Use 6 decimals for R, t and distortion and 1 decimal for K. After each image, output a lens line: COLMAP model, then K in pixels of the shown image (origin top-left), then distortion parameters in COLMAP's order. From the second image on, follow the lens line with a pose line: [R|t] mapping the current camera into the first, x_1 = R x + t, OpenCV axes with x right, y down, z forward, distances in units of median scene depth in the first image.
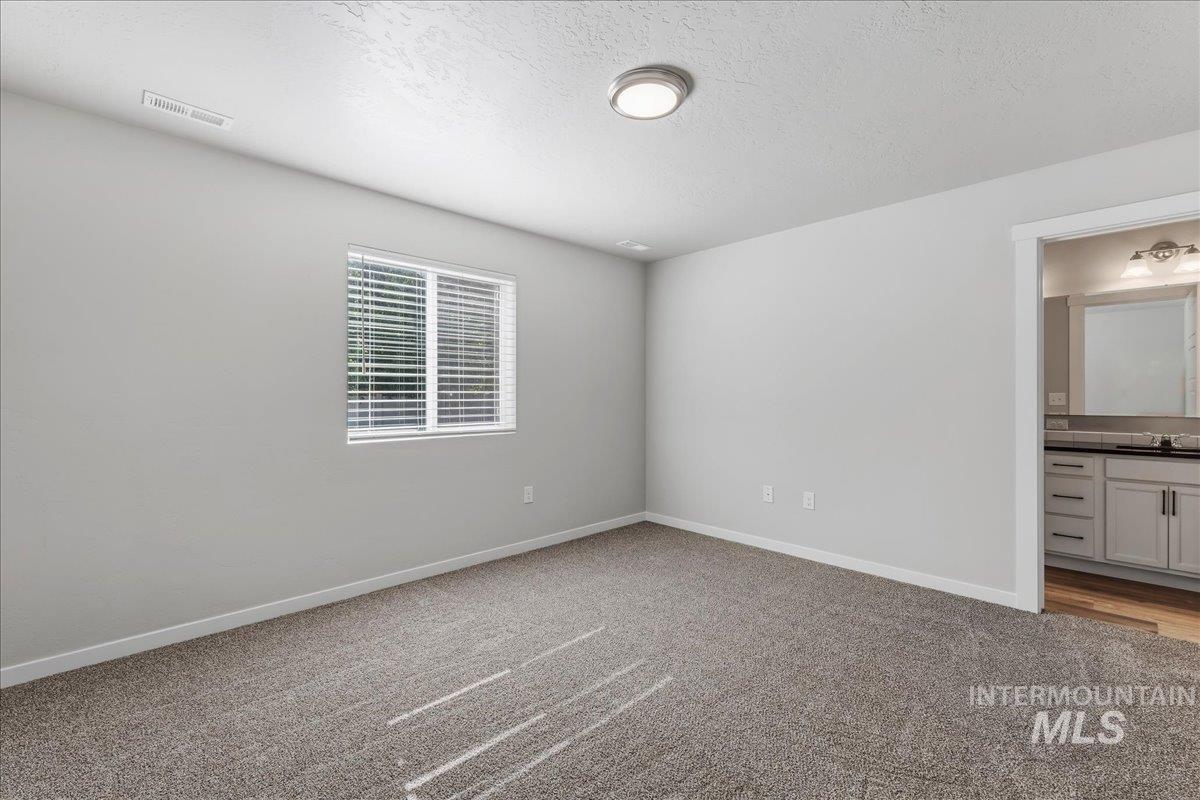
lens RADIAL K [[499.8, 0, 600.0], [0, 499.8, 400.0], [0, 0, 1]] dist [0.000760, -0.000258]
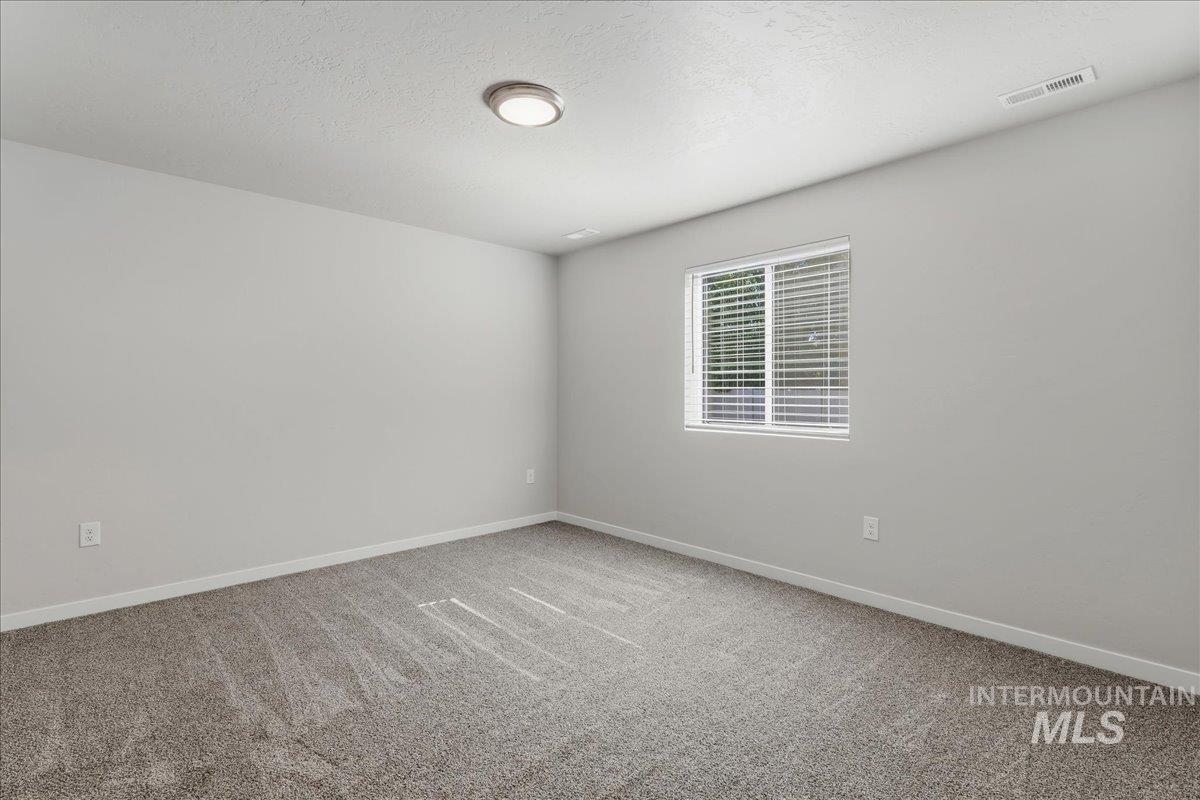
lens RADIAL K [[539.2, 0, 600.8], [0, 539.2, 393.2], [0, 0, 1]] dist [-0.000780, -0.000189]
pose [[-0.000096, 0.004963, -0.999988, 0.752413], [-0.012024, 0.999915, 0.004964, -0.007010], [0.999928, 0.012025, -0.000036, 0.710771]]
